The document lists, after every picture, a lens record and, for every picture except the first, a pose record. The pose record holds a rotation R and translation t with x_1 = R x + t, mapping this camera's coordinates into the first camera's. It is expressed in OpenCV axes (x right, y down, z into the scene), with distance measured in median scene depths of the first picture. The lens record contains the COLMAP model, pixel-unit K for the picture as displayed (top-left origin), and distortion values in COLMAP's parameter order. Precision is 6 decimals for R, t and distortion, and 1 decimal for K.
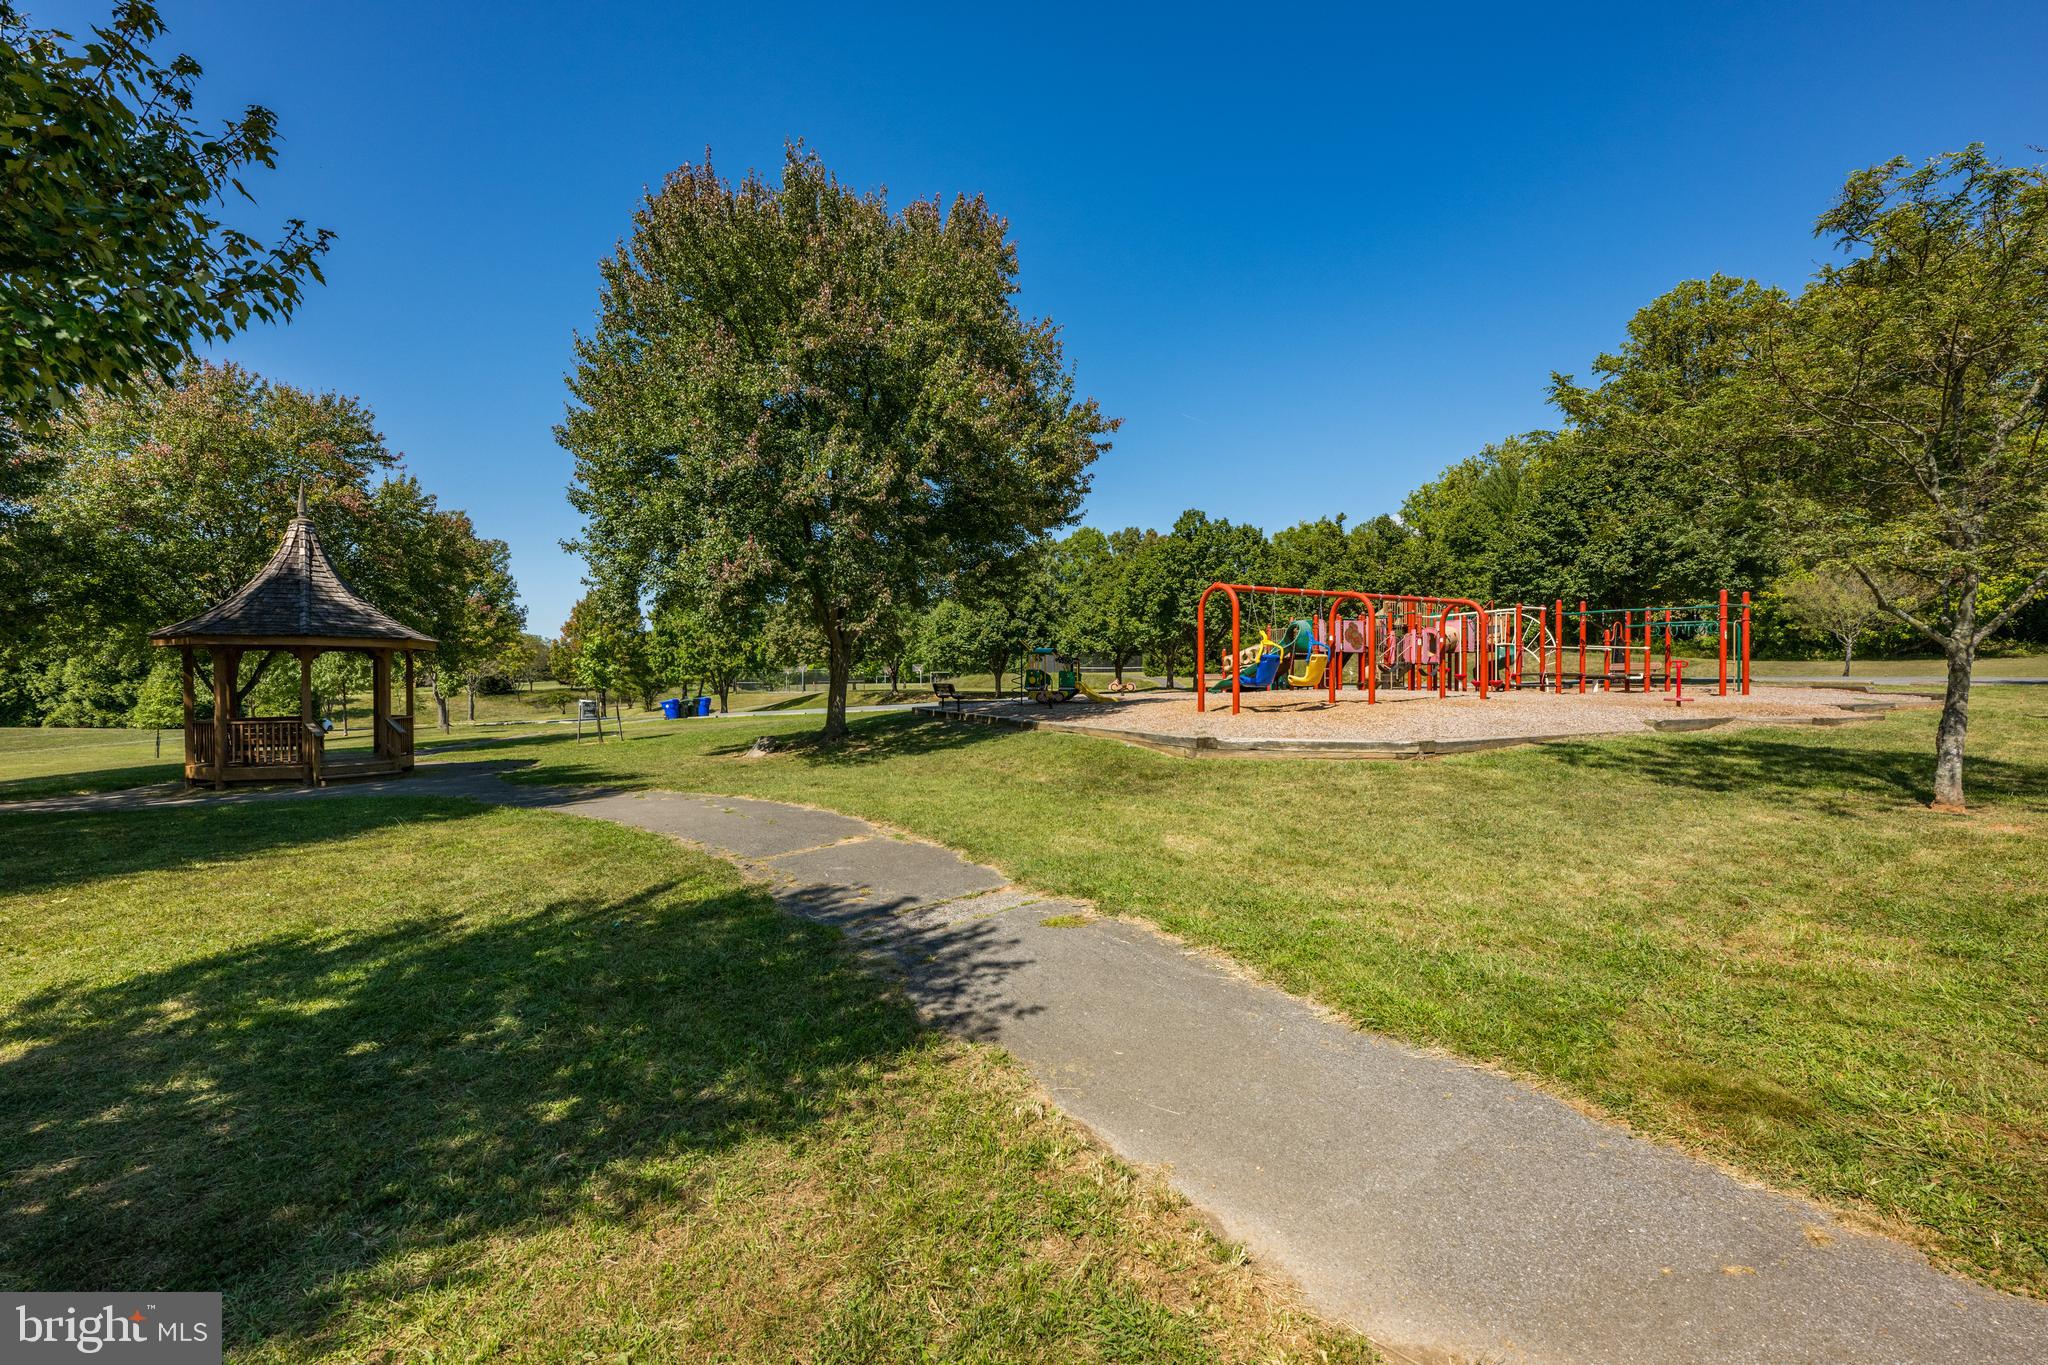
lens RADIAL K [[821.3, 0, 1024.2], [0, 821.3, 685.6], [0, 0, 1]] dist [0.000300, 0.000091]
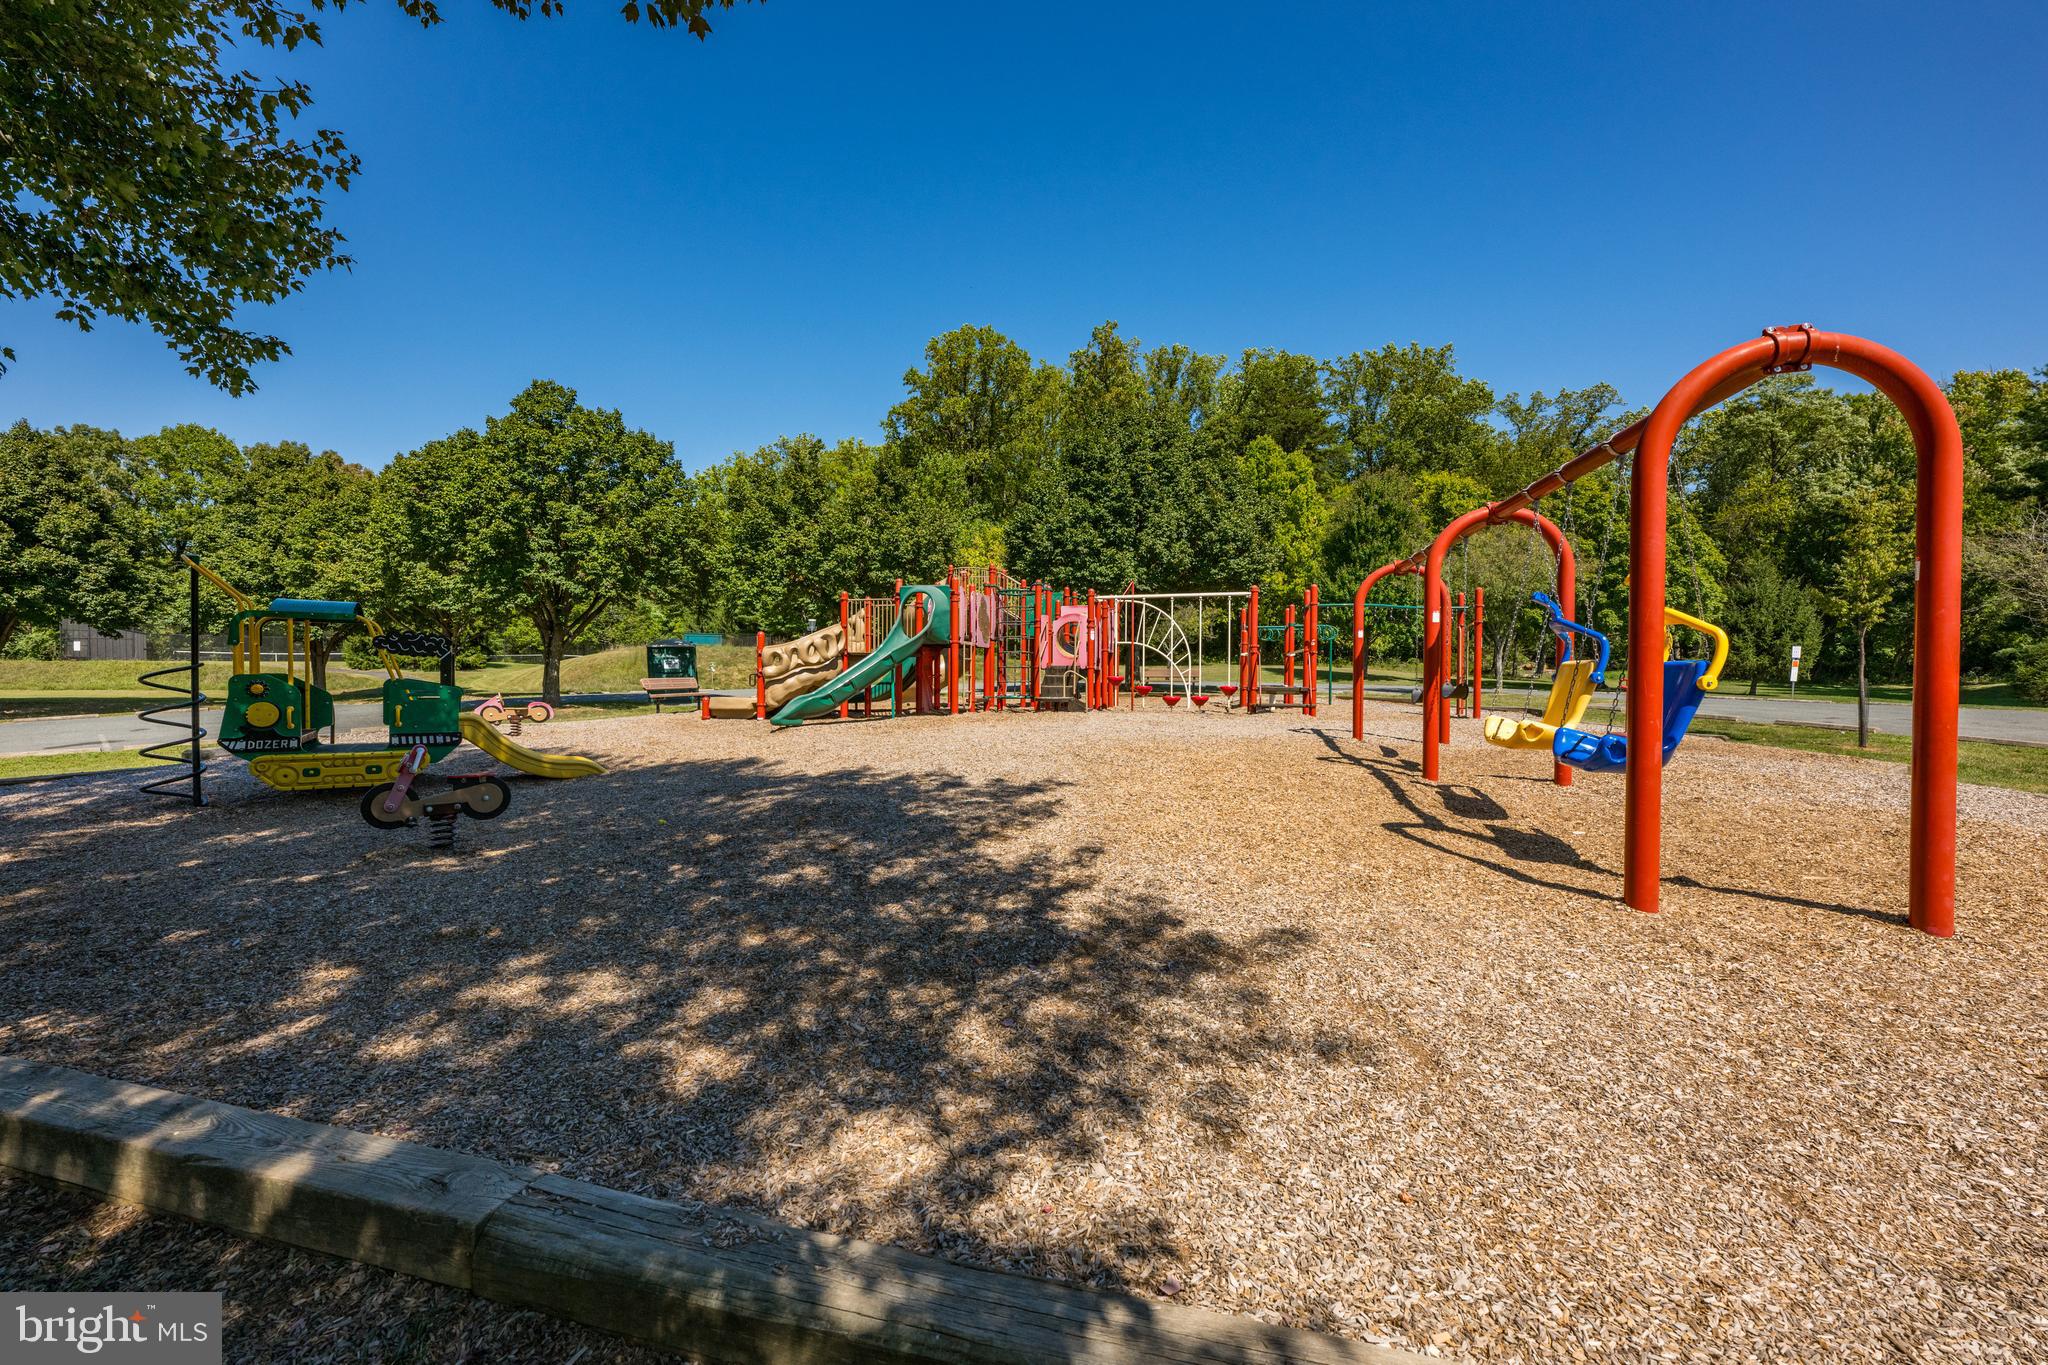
lens RADIAL K [[821.3, 0, 1024.2], [0, 821.3, 687.1], [0, 0, 1]] dist [0.000300, 0.000091]
pose [[0.634671, -0.004080, 0.772771, -0.024984], [-0.005090, 0.999942, 0.009459, -0.012454], [-0.772765, -0.009937, 0.634614, 0.399752]]
